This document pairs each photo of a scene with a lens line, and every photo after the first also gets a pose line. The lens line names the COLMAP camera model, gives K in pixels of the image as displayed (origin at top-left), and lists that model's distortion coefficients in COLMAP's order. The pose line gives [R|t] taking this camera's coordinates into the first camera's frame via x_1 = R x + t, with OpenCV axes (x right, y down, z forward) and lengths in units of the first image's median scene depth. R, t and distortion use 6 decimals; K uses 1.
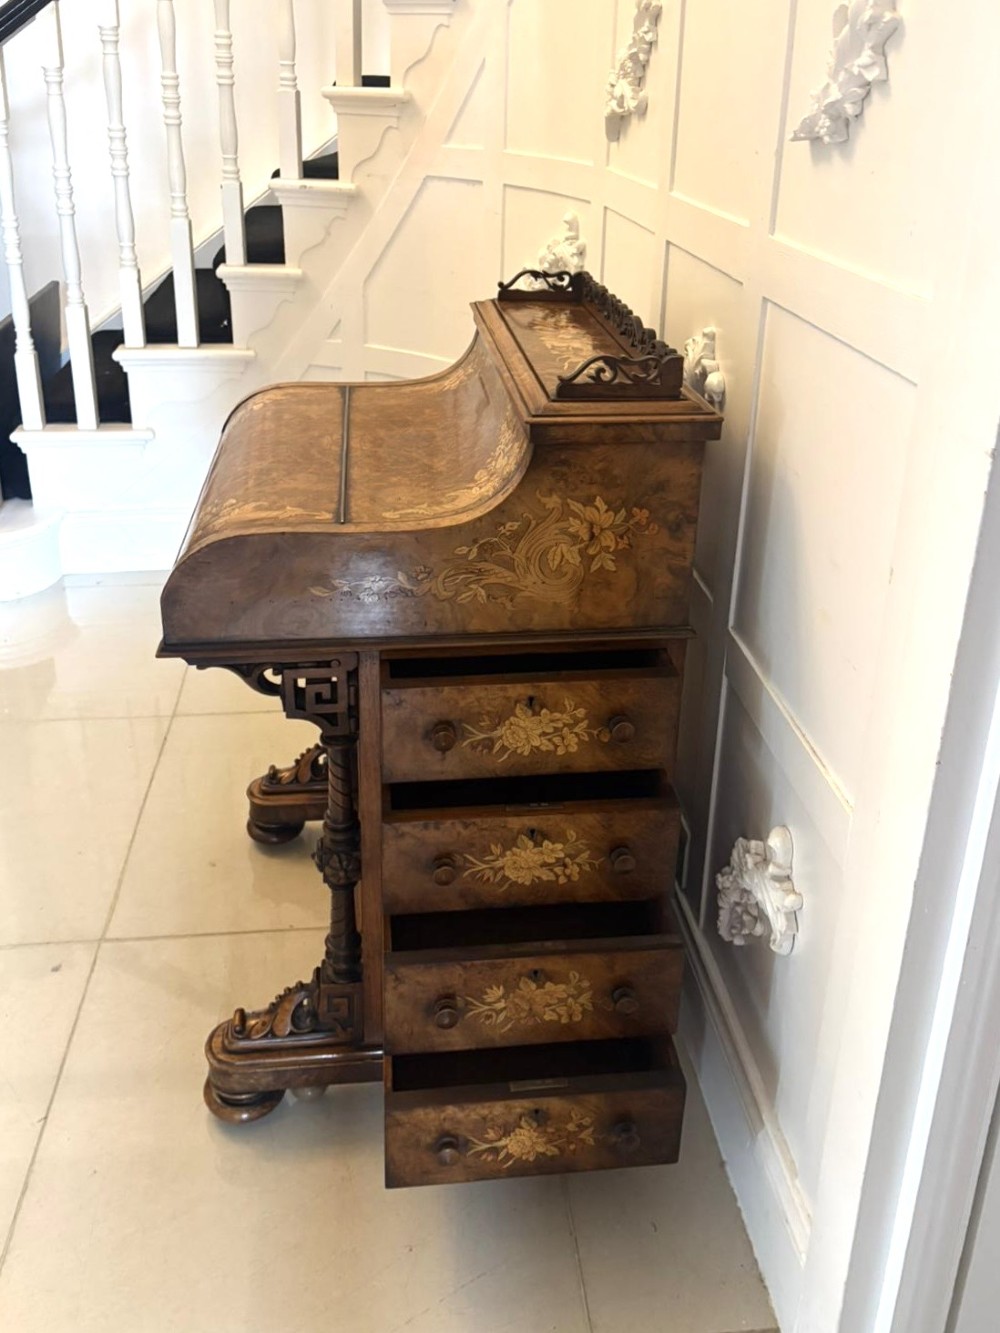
lens RADIAL K [[1118.0, 0, 499.4], [0, 1118.0, 483.4], [0, 0, 1]] dist [0.026409, -0.014278]
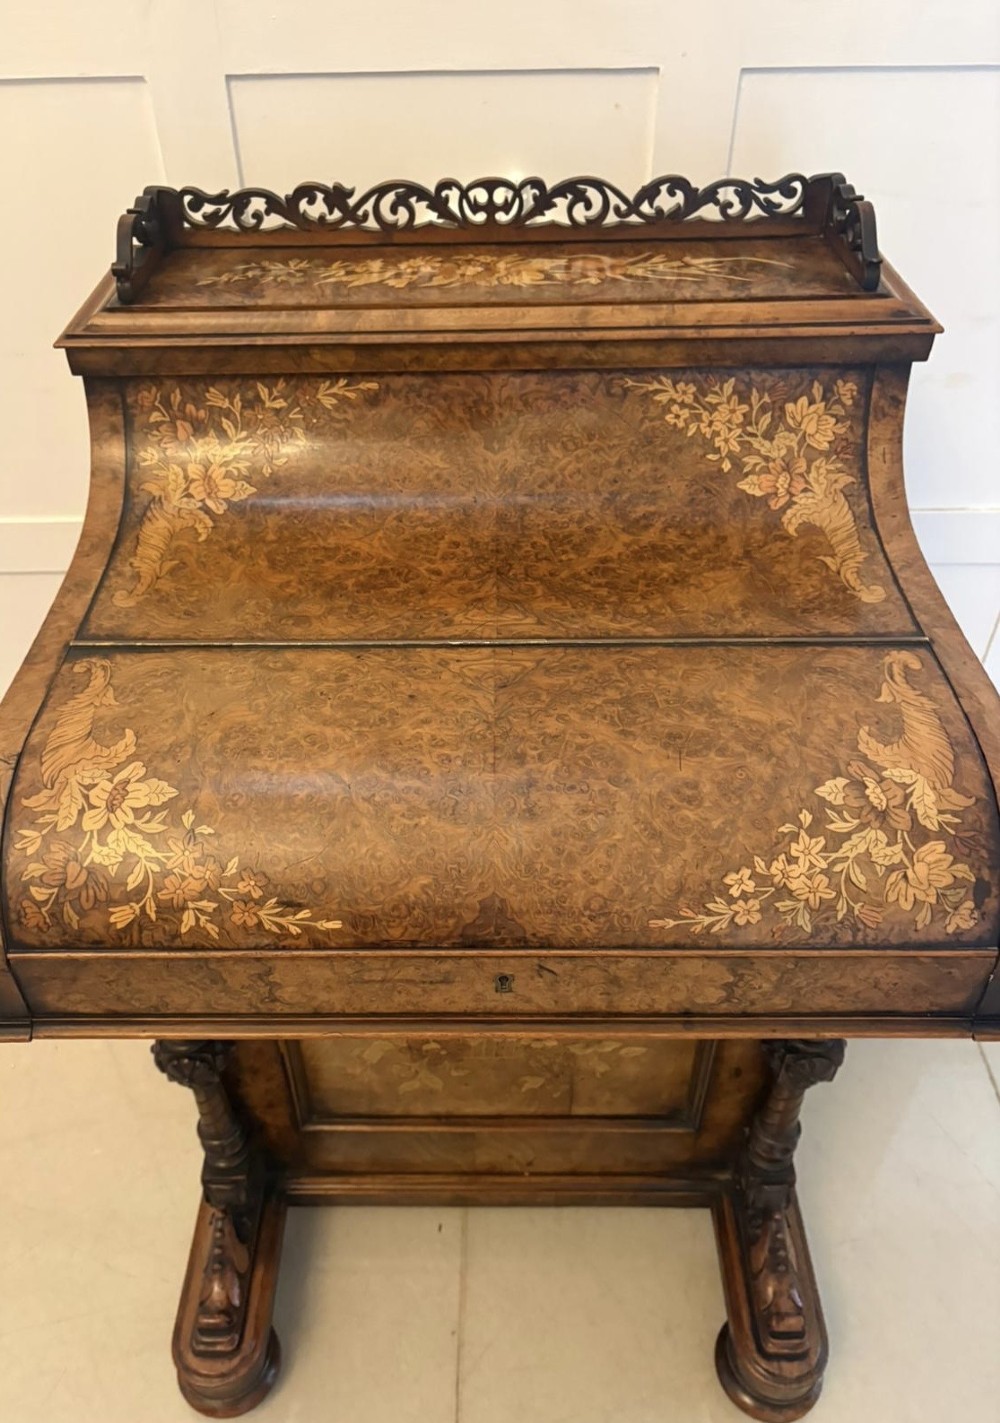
lens RADIAL K [[1095.6, 0, 474.0], [0, 1095.6, 708.3], [0, 0, 1]] dist [0.008019, 0.000225]
pose [[0.121654, -0.659580, 0.741724, -0.603968], [0.360213, 0.725667, 0.586221, -0.352299], [-0.924904, 0.195862, 0.325869, 1.013854]]
